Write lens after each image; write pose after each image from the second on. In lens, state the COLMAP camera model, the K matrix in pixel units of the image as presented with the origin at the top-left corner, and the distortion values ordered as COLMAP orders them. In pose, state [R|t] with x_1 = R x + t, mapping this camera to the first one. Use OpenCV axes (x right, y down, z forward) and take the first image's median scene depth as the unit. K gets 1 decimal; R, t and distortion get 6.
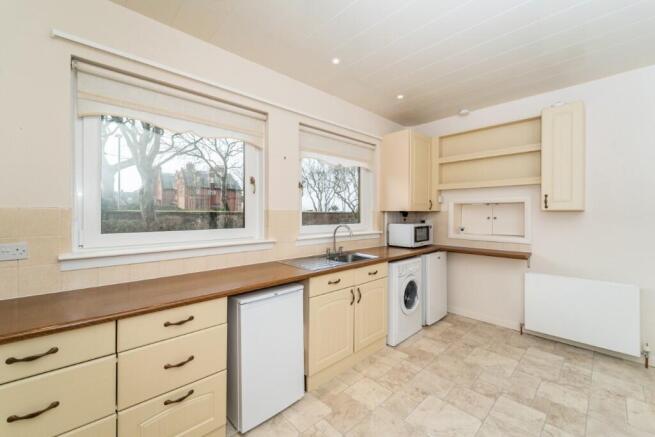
lens RADIAL K [[265.2, 0, 339.5], [0, 265.2, 216.7], [0, 0, 1]] dist [0.007736, -0.001581]
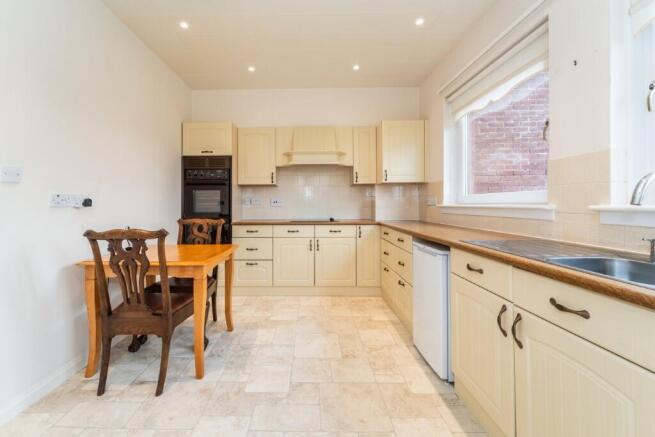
lens RADIAL K [[265.2, 0, 305.7], [0, 265.2, 202.1], [0, 0, 1]] dist [0.007736, -0.001581]
pose [[-0.720595, 0.012275, -0.693248, 1.006341], [0.022344, 0.999735, -0.005523, 0.072450], [0.692997, -0.019470, -0.720678, 1.464741]]
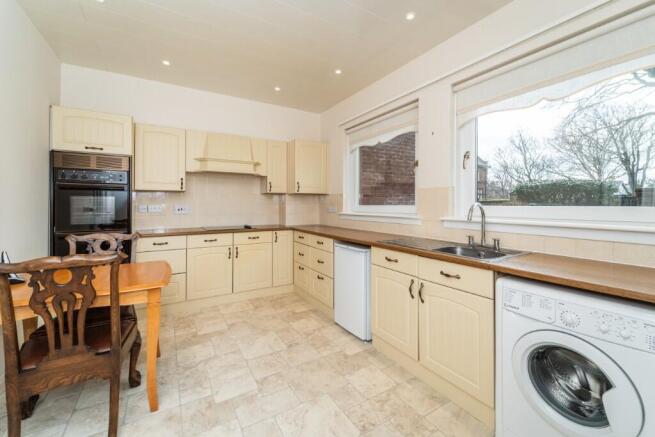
lens RADIAL K [[265.2, 0, 319.2], [0, 265.2, 206.6], [0, 0, 1]] dist [0.007736, -0.001581]
pose [[-0.258942, 0.021590, -0.965651, 1.266276], [0.015467, 0.999715, 0.018204, 0.024299], [0.965769, -0.010222, -0.259202, 1.287516]]
